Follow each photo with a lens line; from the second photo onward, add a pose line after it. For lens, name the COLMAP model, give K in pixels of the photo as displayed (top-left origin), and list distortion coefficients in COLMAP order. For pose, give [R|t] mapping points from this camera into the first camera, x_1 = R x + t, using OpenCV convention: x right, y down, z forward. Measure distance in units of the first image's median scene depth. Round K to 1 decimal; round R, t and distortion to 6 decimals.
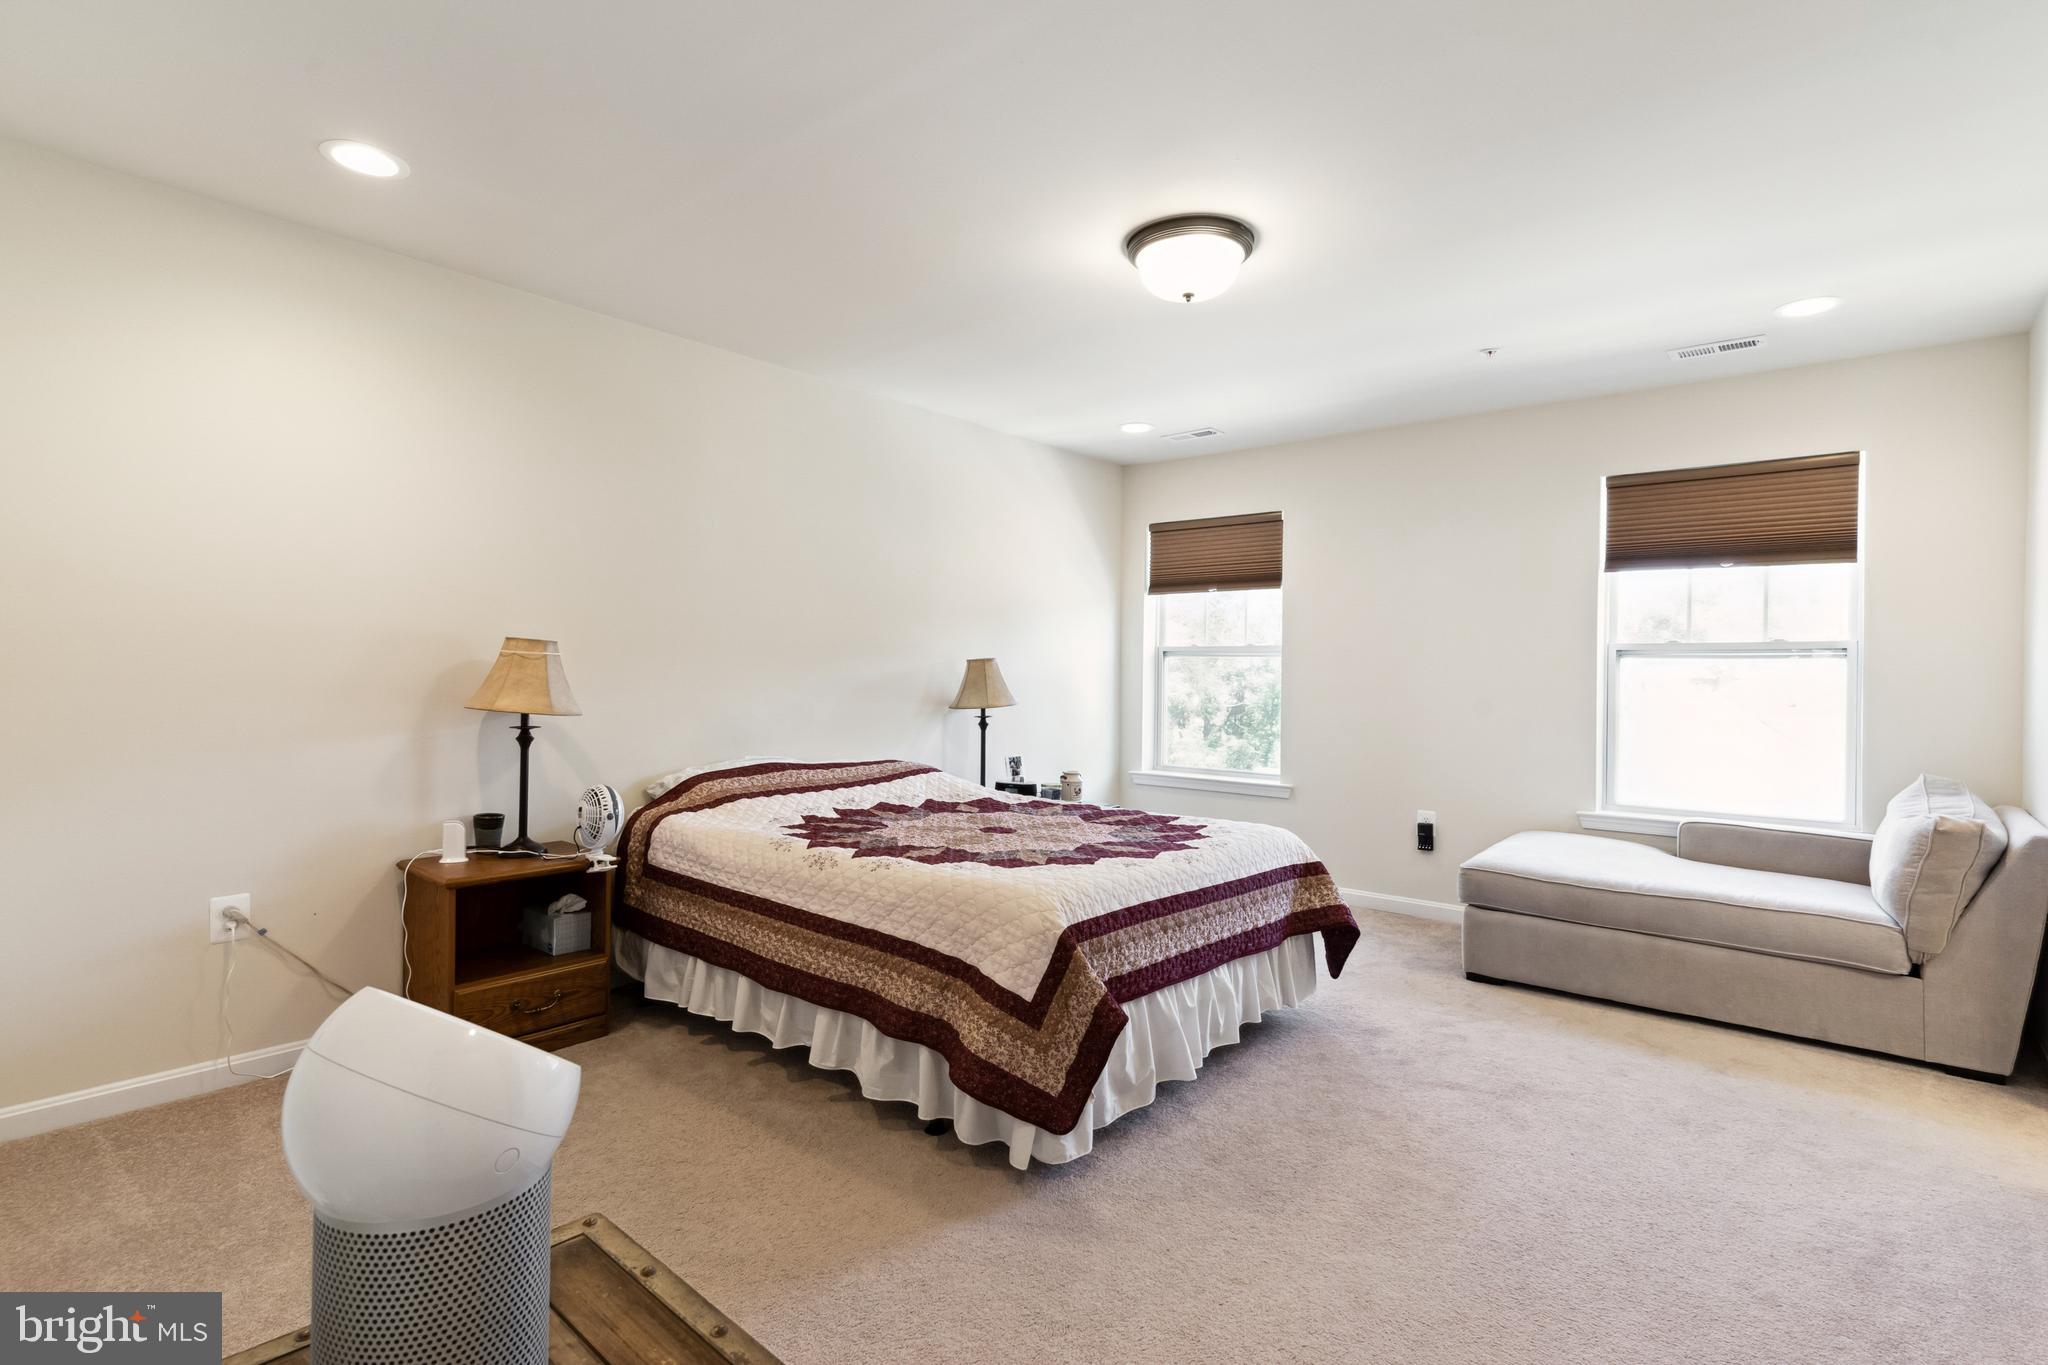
lens RADIAL K [[978.0, 0, 1019.5], [0, 978.0, 674.6], [0, 0, 1]] dist [0.001606, -0.000376]
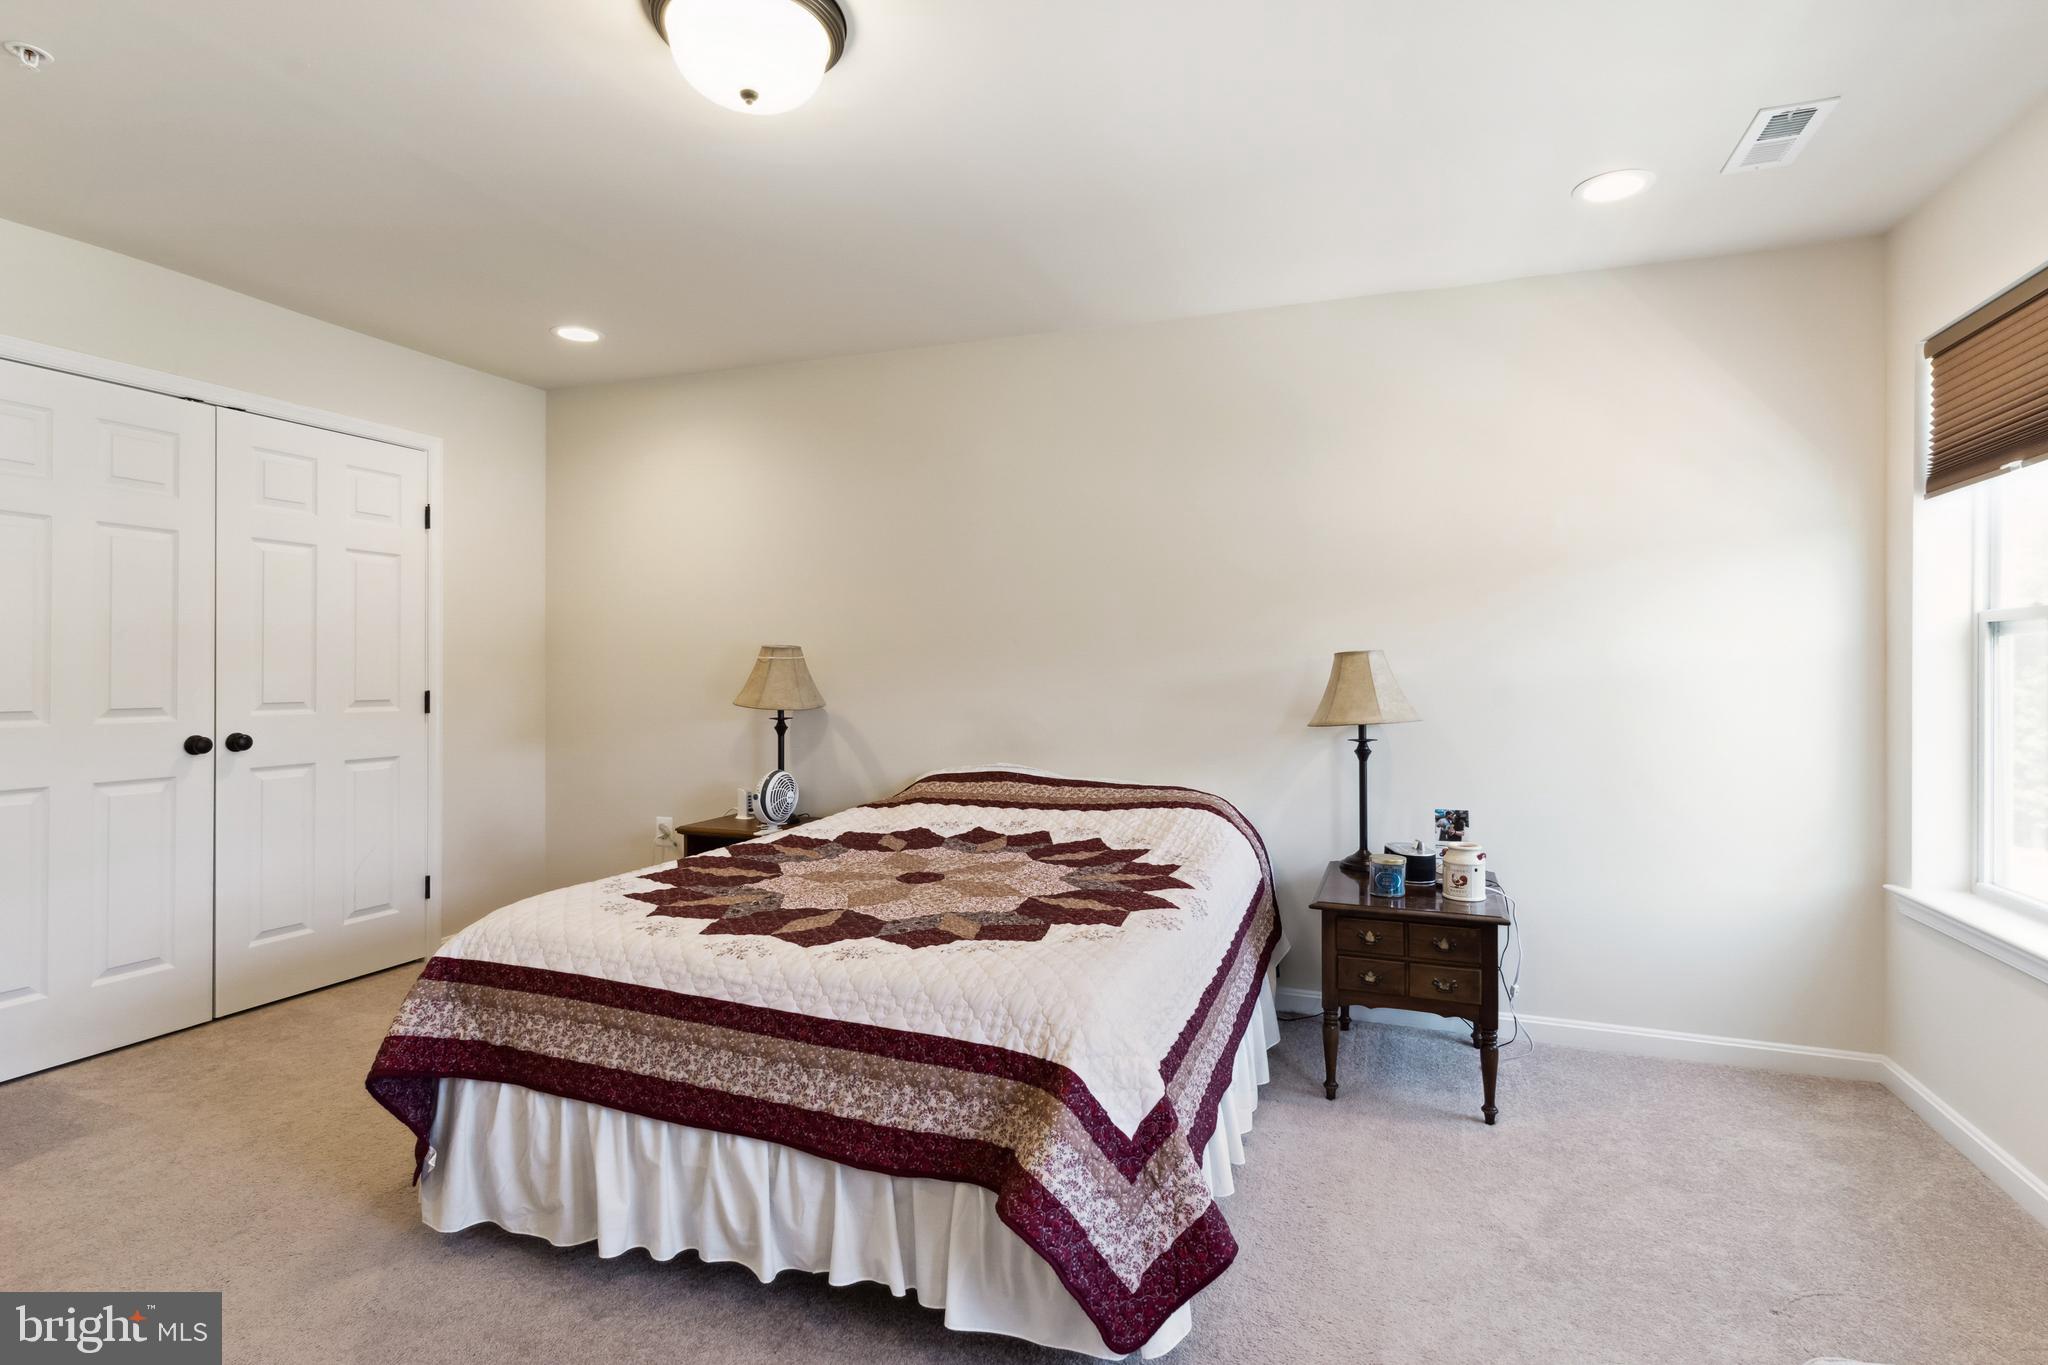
lens RADIAL K [[978.0, 0, 1019.5], [0, 978.0, 674.6], [0, 0, 1]] dist [0.001606, -0.000376]
pose [[0.349638, -0.013799, -0.936783, 0.499158], [-0.004453, 0.999856, -0.016390, 0.011207], [0.936874, 0.009902, 0.349526, 0.563161]]
